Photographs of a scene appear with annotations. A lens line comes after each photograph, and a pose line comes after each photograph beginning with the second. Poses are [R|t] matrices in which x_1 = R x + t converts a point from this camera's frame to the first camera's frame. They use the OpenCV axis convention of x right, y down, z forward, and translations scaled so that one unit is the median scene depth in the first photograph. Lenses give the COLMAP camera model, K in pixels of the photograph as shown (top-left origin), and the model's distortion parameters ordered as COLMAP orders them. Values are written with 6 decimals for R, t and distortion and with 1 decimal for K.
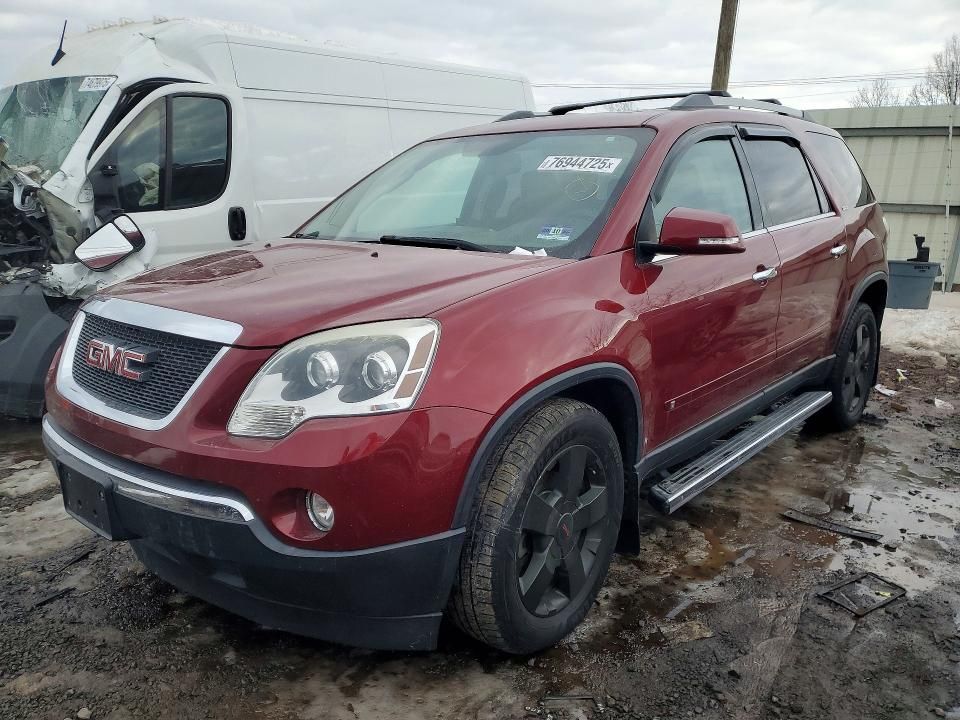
lens RADIAL K [[738.8, 0, 480.0], [0, 738.8, 360.0], [0, 0, 1]] dist [0.004960, 0.003413]
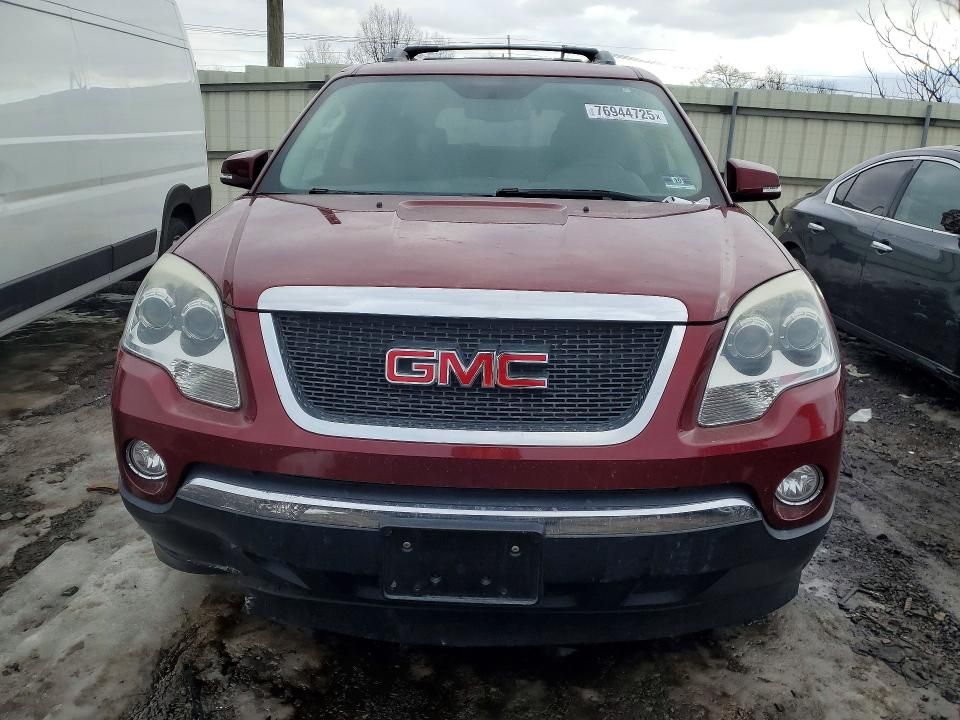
lens RADIAL K [[738.8, 0, 480.0], [0, 738.8, 360.0], [0, 0, 1]] dist [0.004960, 0.003413]
pose [[0.787481, -0.152559, 0.597160, -1.031626], [0.114281, 0.988223, 0.101763, -0.090509], [-0.605652, -0.011892, 0.795641, 0.479385]]
